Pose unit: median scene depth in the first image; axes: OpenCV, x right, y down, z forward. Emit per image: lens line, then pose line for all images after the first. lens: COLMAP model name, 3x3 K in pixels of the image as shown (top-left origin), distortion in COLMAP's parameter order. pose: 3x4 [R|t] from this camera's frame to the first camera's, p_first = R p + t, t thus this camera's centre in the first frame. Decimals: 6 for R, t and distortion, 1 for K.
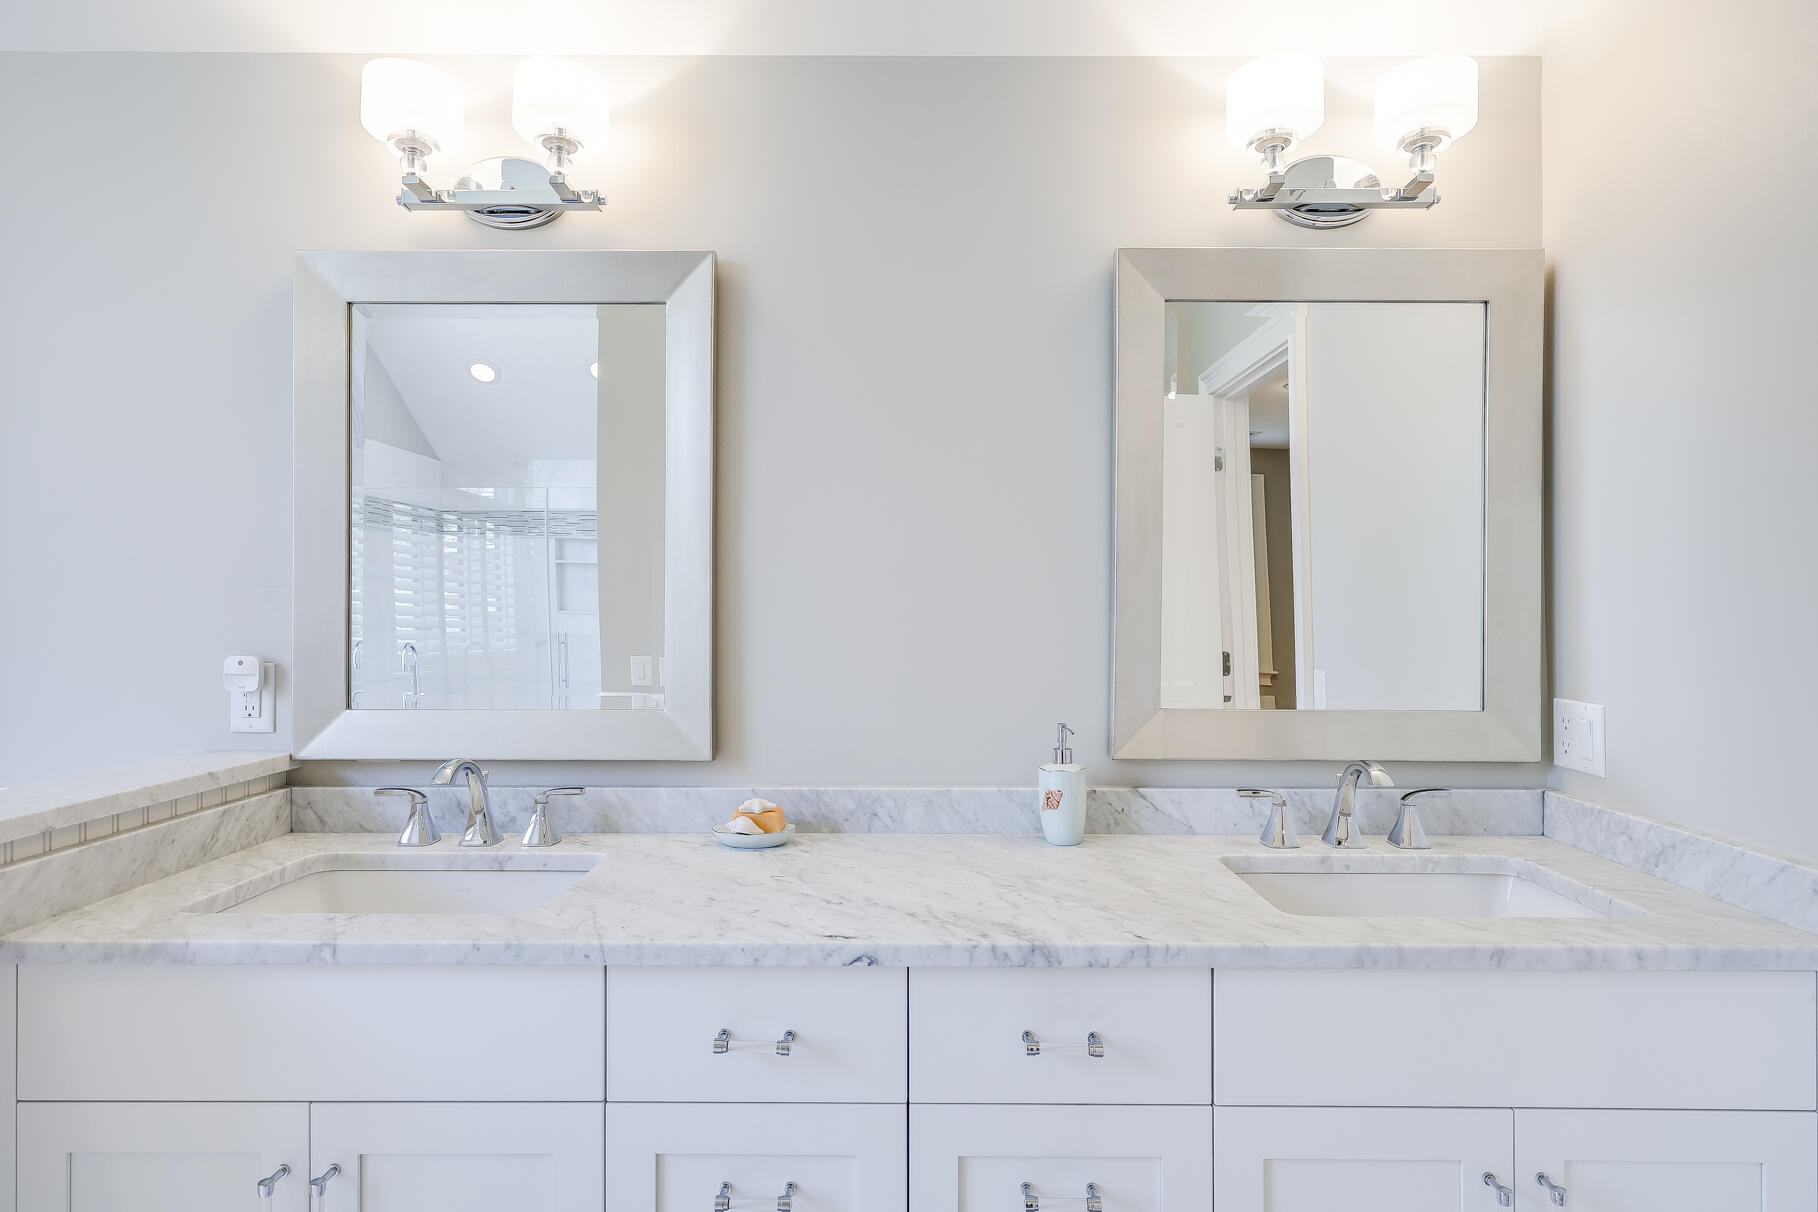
lens RADIAL K [[964.5, 0, 909.0], [0, 964.5, 606.0], [0, 0, 1]] dist [0.001684, 0.000414]
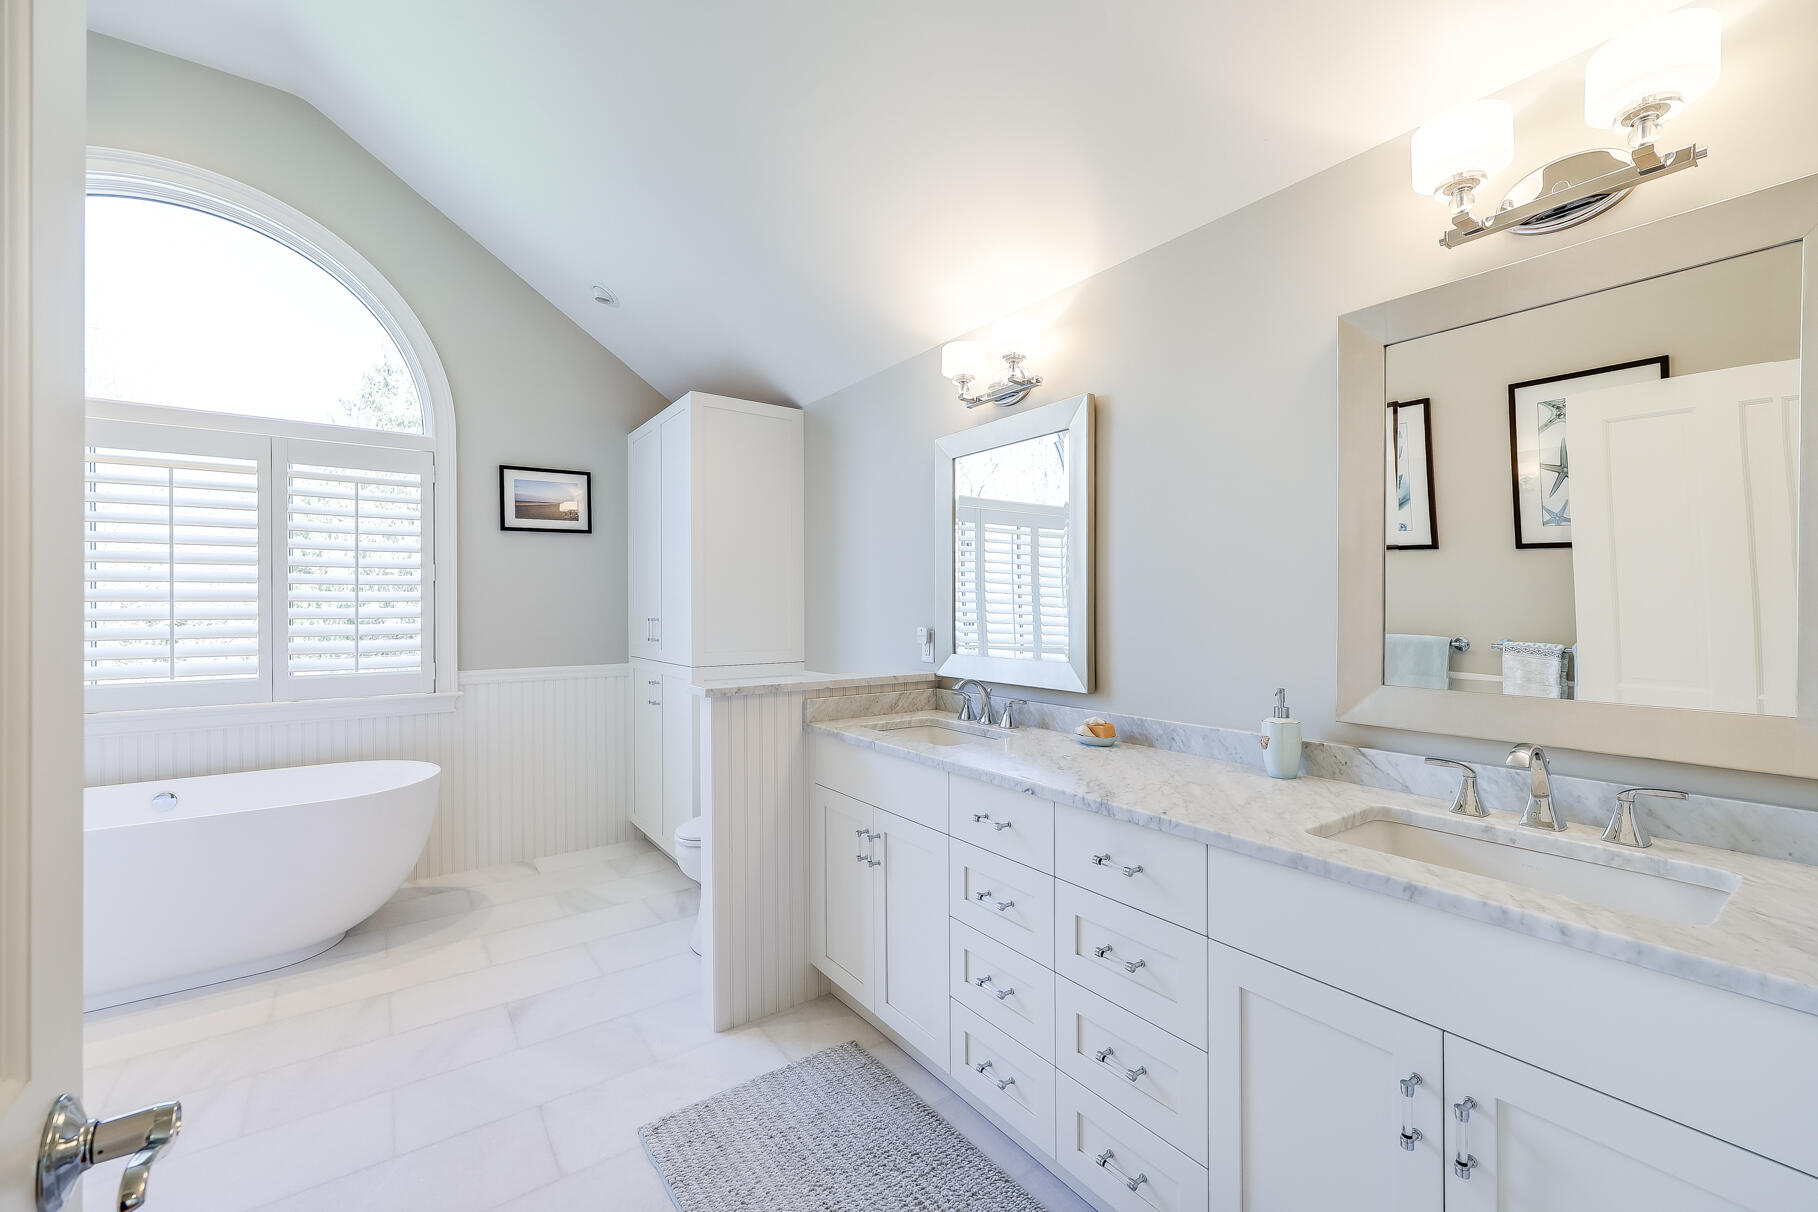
lens RADIAL K [[777.7, 0, 919.0], [0, 777.7, 607.9], [0, 0, 1]] dist [-0.001224, -0.000222]
pose [[0.579941, -0.003113, -0.814652, 0.770392], [0.006449, 0.999979, 0.000770, 0.006750], [0.814633, -0.005701, 0.579949, -0.036380]]
